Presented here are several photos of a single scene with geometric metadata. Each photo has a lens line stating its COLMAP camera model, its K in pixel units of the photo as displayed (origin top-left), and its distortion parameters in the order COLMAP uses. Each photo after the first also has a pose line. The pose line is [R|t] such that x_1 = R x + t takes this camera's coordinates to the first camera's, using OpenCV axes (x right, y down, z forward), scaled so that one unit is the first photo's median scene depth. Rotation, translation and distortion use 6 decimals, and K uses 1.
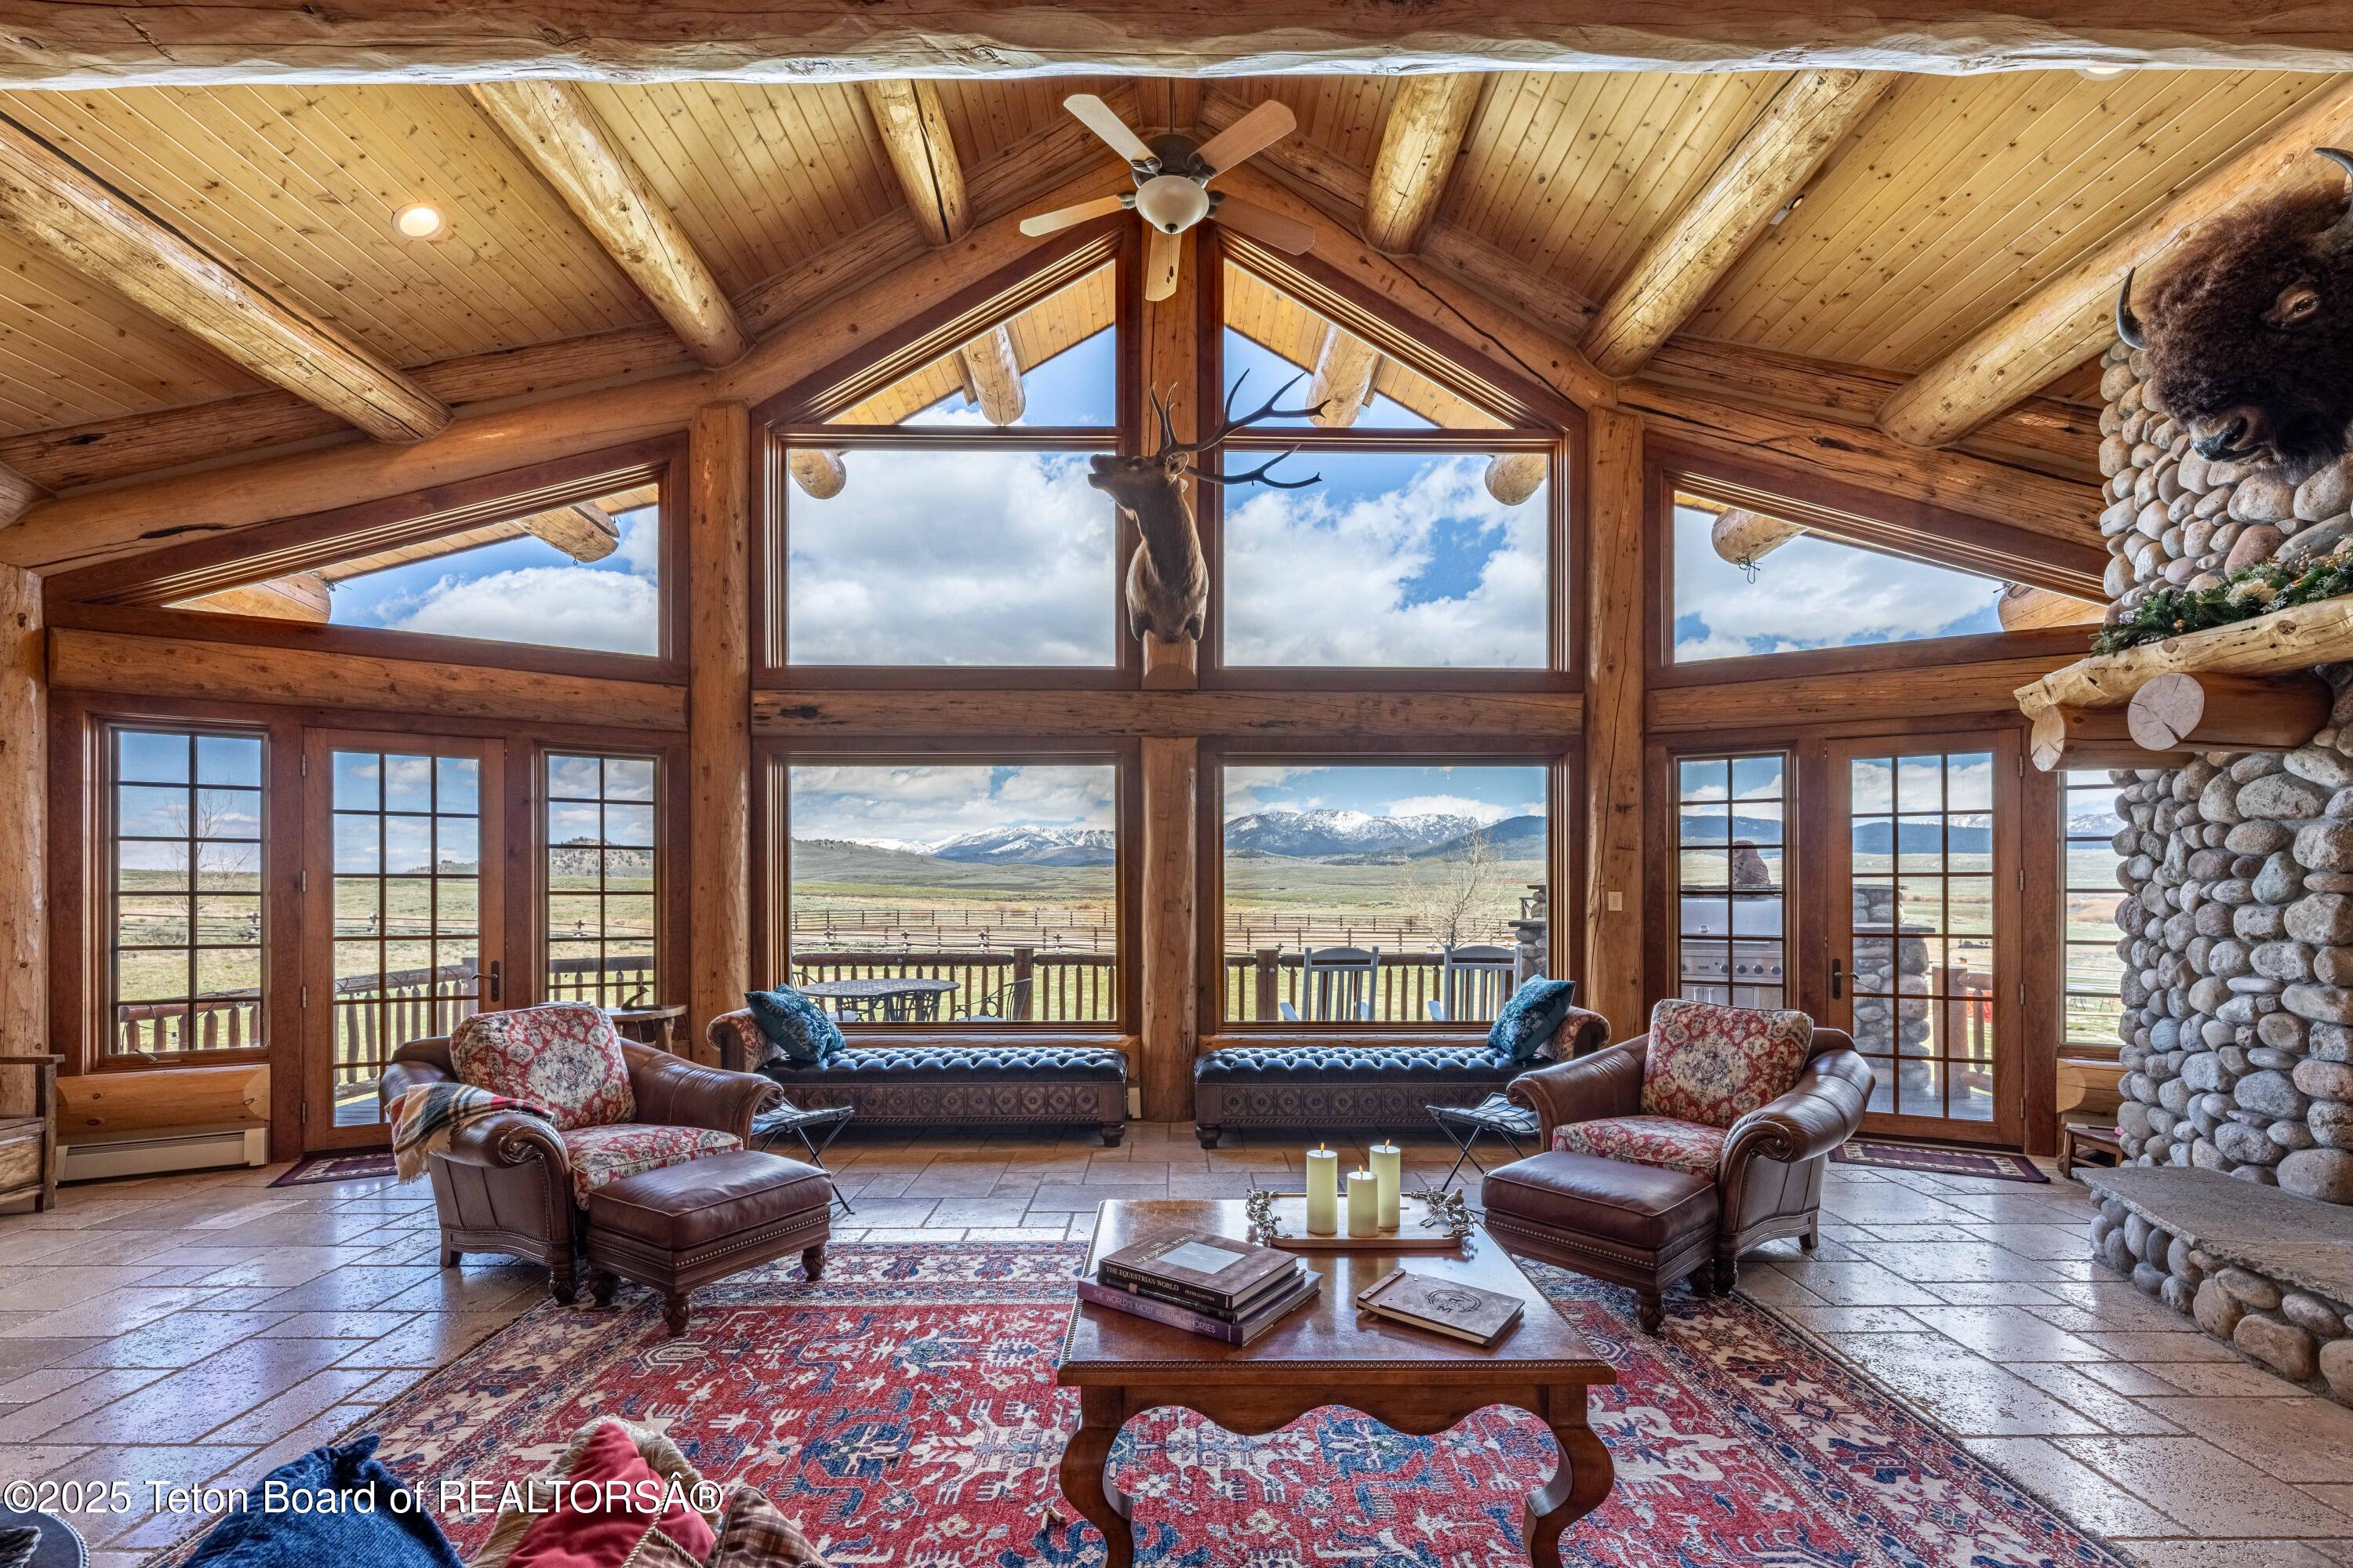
lens RADIAL K [[992.0, 0, 1190.6], [0, 992.0, 893.5], [0, 0, 1]] dist [0.001570, -0.000412]
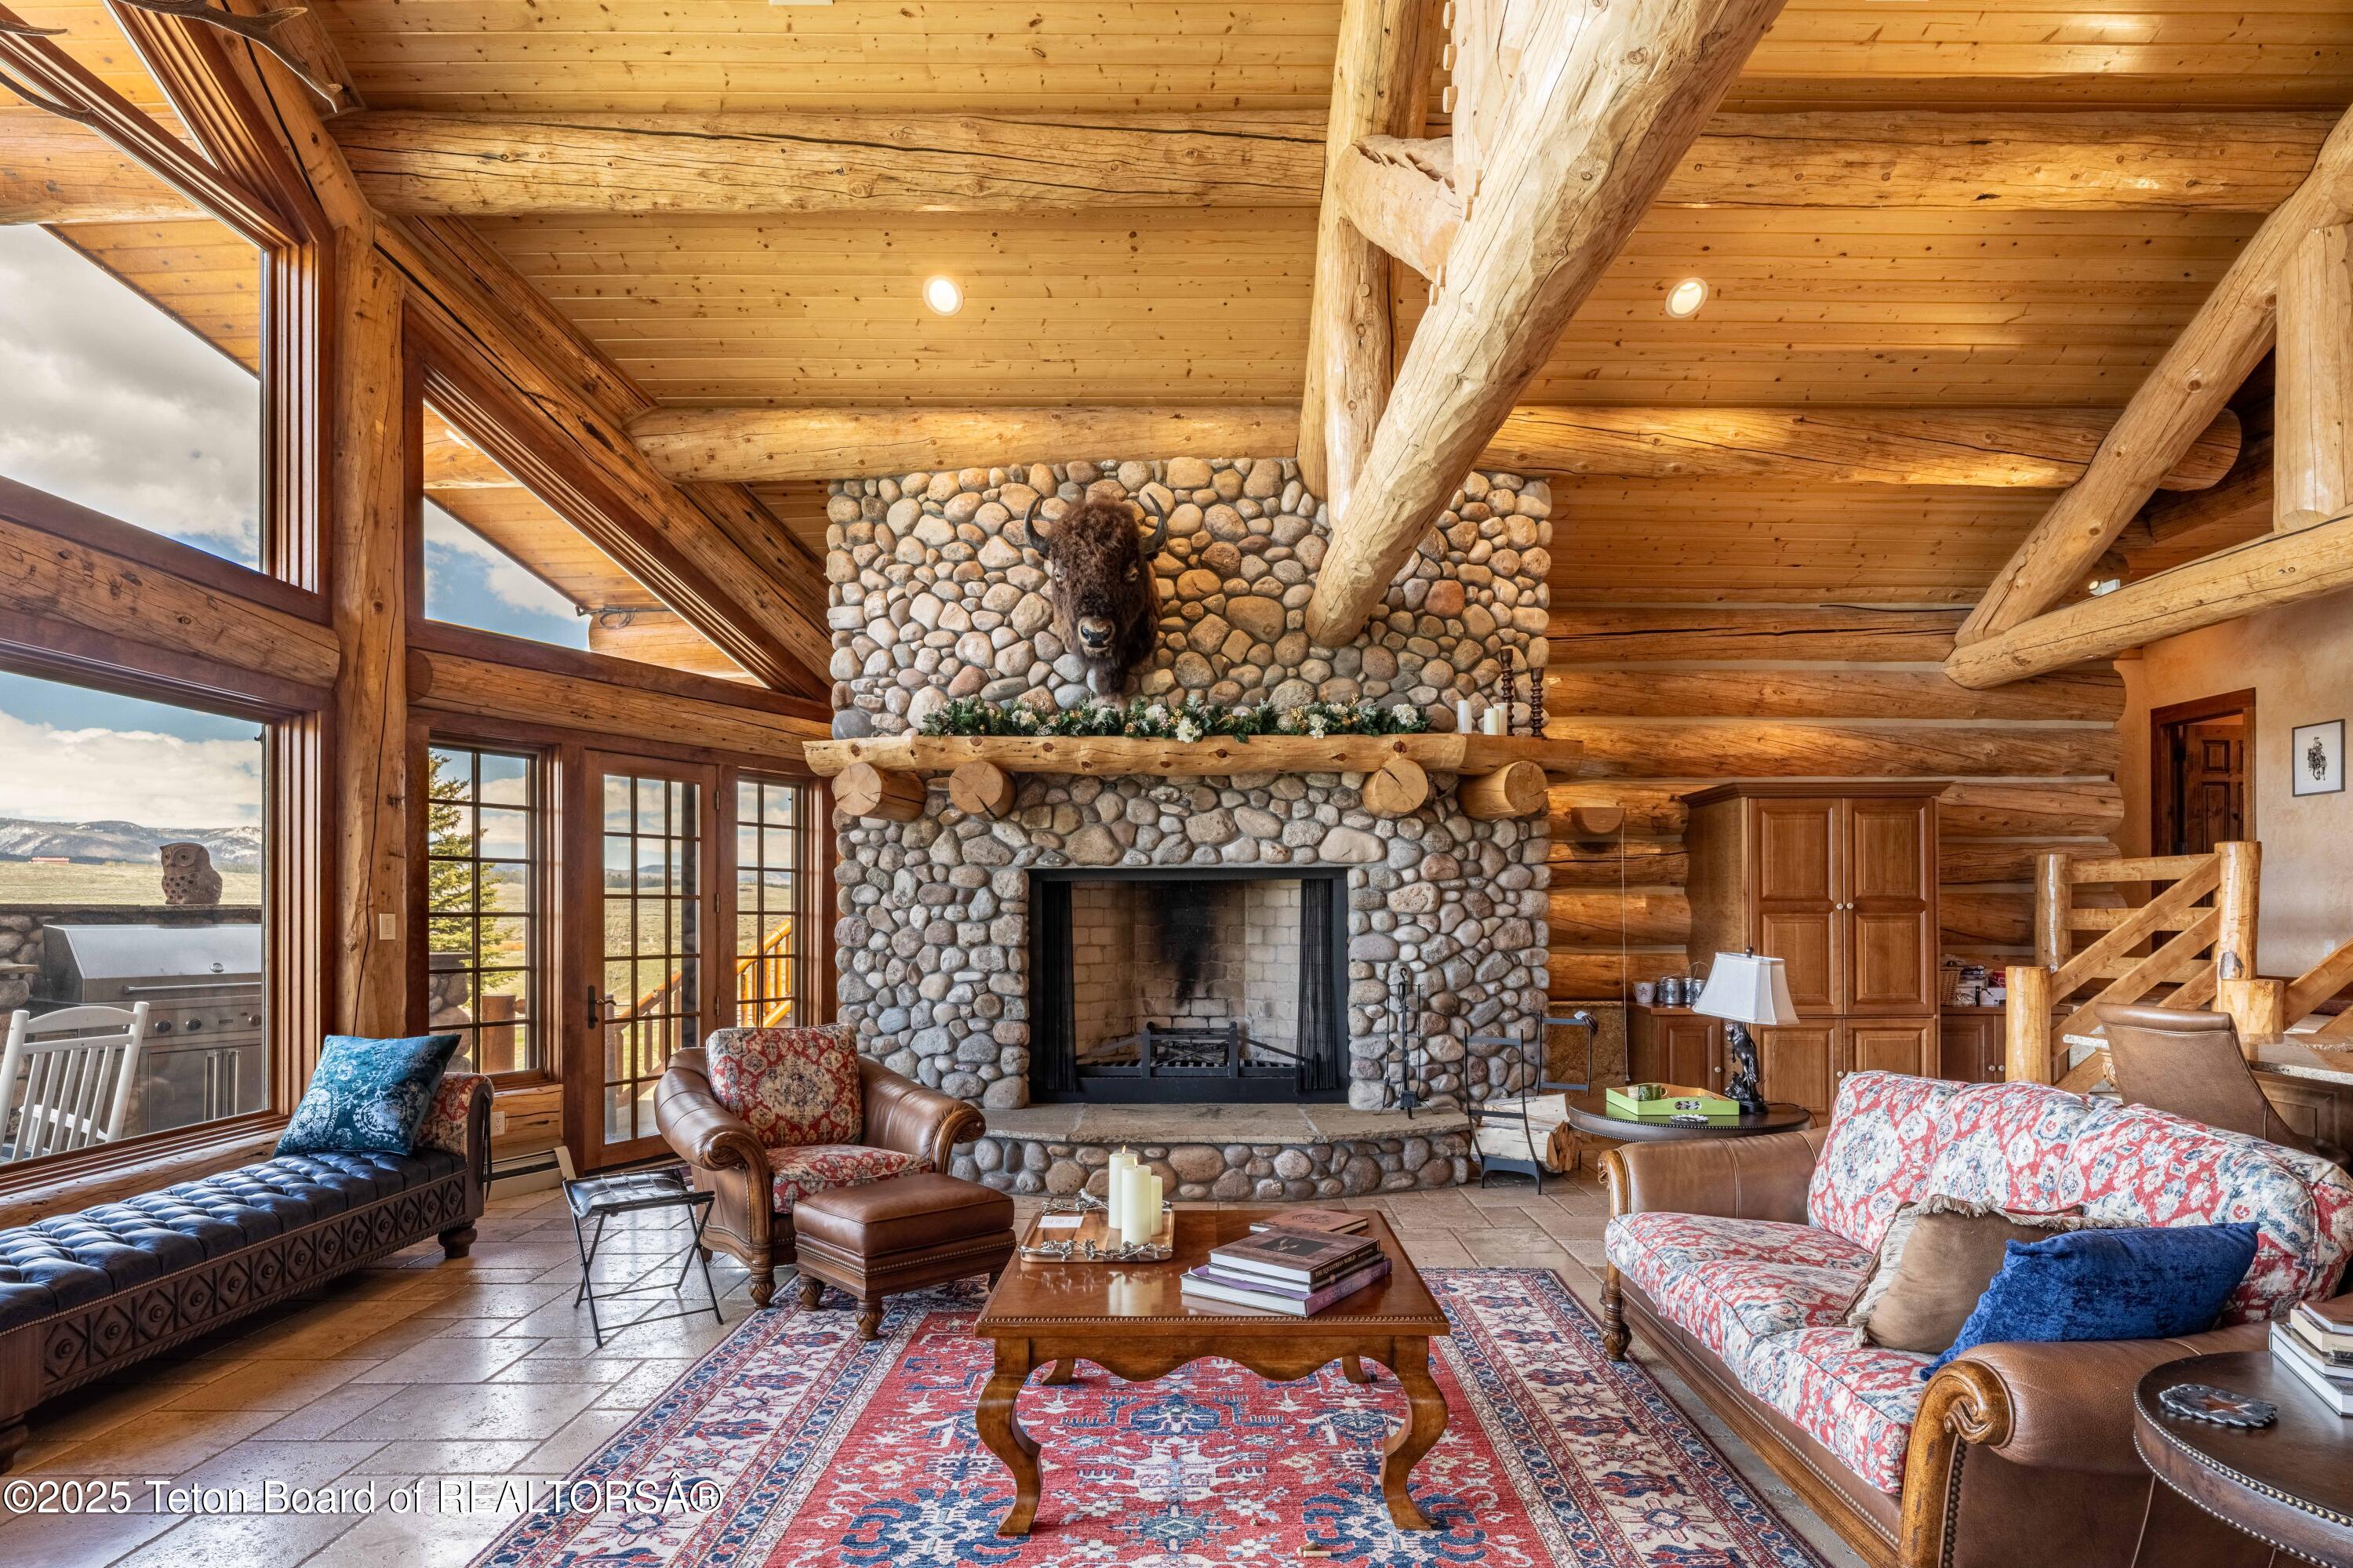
lens RADIAL K [[1299.5, 0, 1167.1], [0, 1299.5, 917.2], [0, 0, 1]] dist [-0.002435, -0.000789]
pose [[0.016396, -0.001611, 0.999864, -0.615218], [0.004762, 0.999987, 0.001533, 0.002016], [-0.999854, 0.004737, 0.016404, 0.484735]]
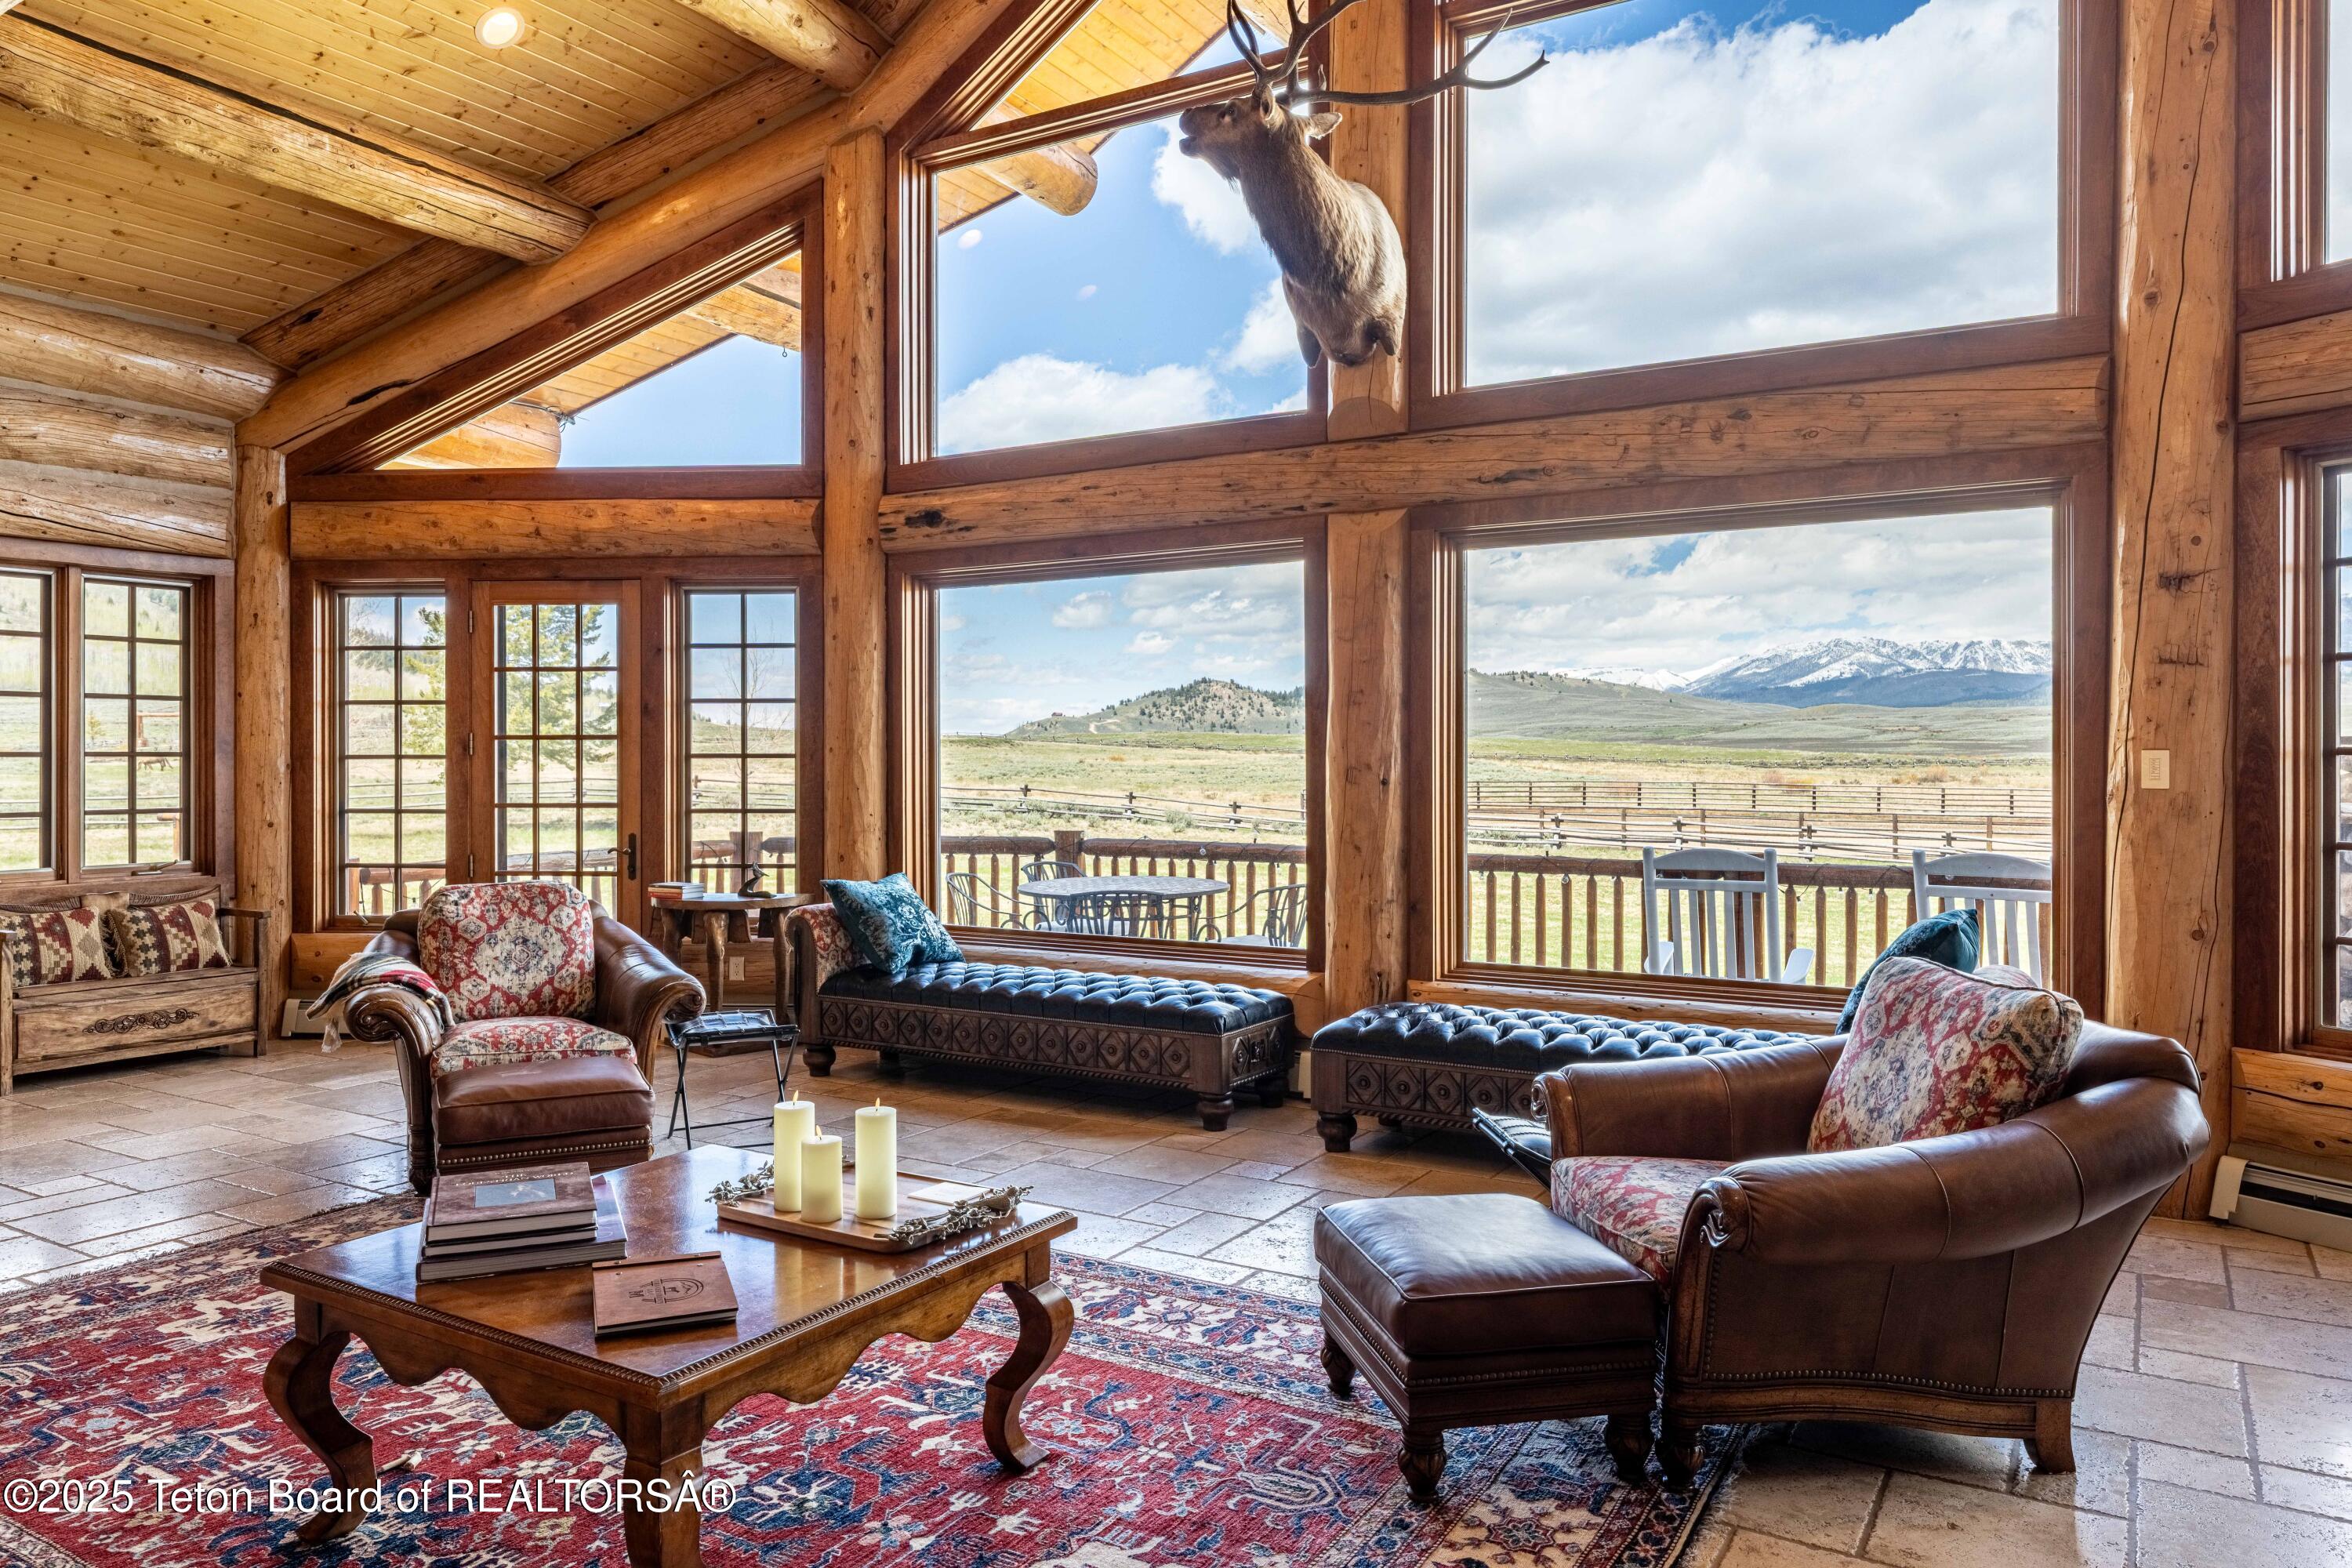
lens RADIAL K [[1602.6, 0, 1170.7], [0, 1602.6, 763.6], [0, 0, 1]] dist [0.005889, 0.001288]
pose [[0.842981, 0.001307, -0.537942, 0.525100], [0.001637, 0.999986, 0.004995, 0.000080], [0.537941, -0.005091, 0.842967, 0.070727]]
